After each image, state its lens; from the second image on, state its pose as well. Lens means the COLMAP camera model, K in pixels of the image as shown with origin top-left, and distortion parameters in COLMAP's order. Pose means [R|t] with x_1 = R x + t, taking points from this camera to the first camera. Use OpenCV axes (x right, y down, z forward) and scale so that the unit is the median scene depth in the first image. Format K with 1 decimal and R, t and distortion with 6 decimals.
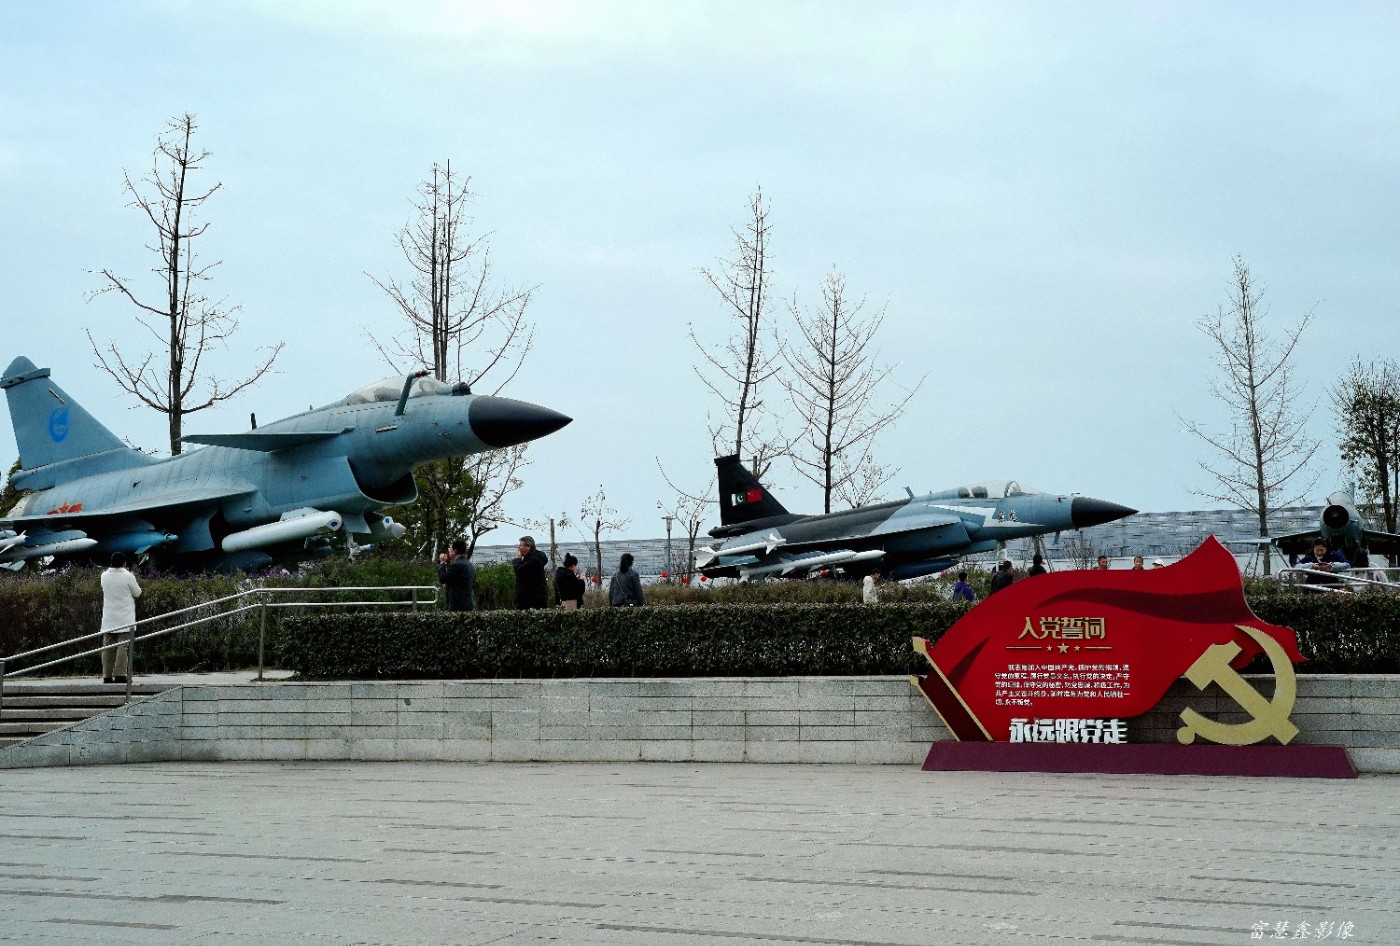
lens RADIAL K [[1728.6, 0, 700.3], [0, 1728.6, 472.4], [0, 0, 1]] dist [0.126590, 0.000000]
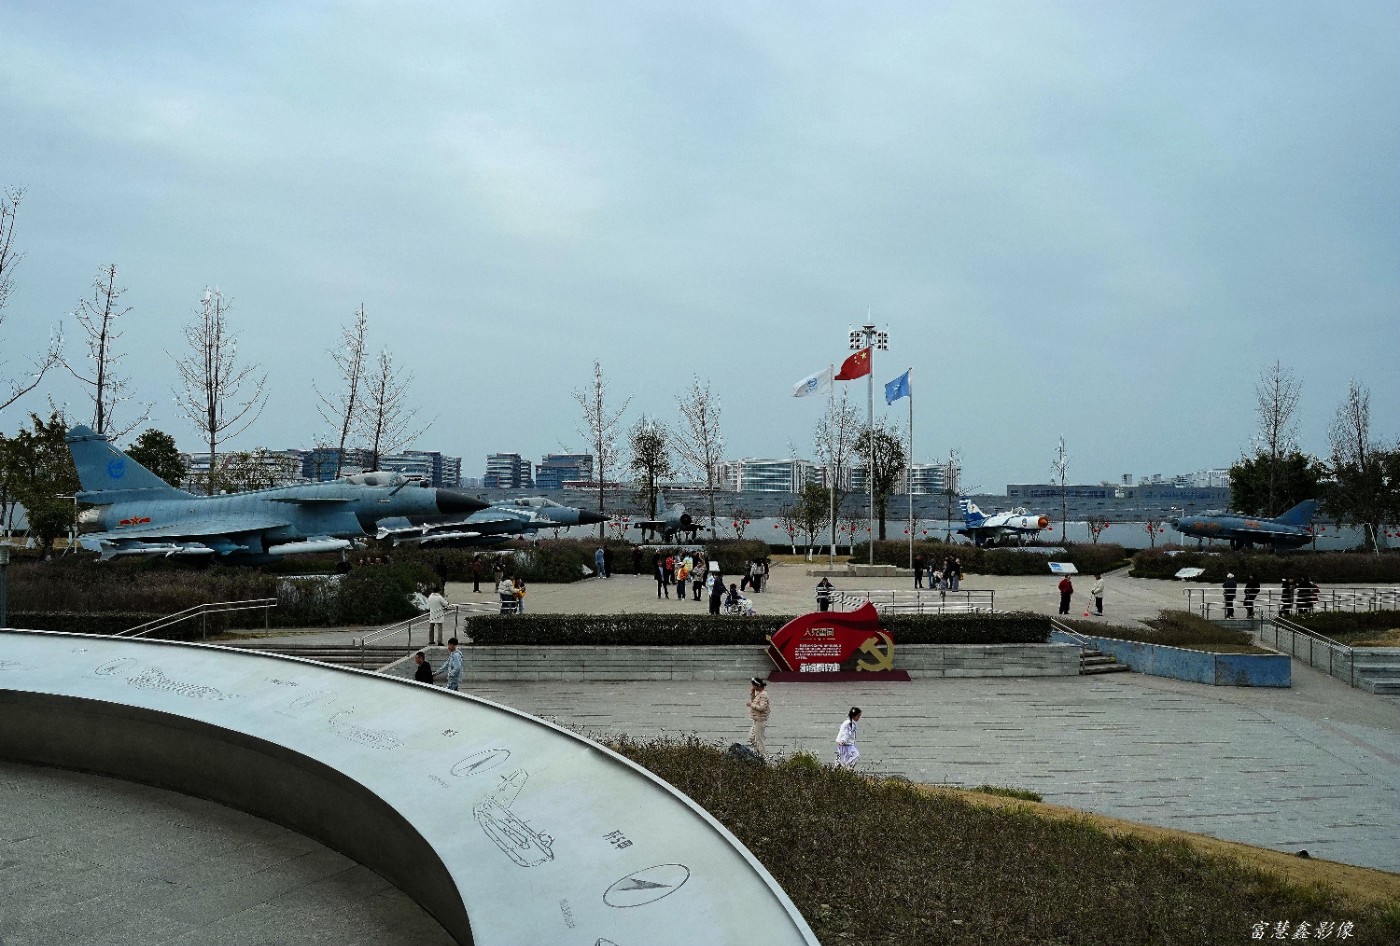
lens RADIAL K [[1036.3, 0, 700.7], [0, 1036.3, 469.4], [0, 0, 1]] dist [-0.095182, -0.000385]
pose [[0.901126, 0.056513, 0.429857, -0.606325], [-0.061966, 0.998077, -0.001314, -0.138221], [-0.429105, -0.025453, 0.902896, -0.372533]]
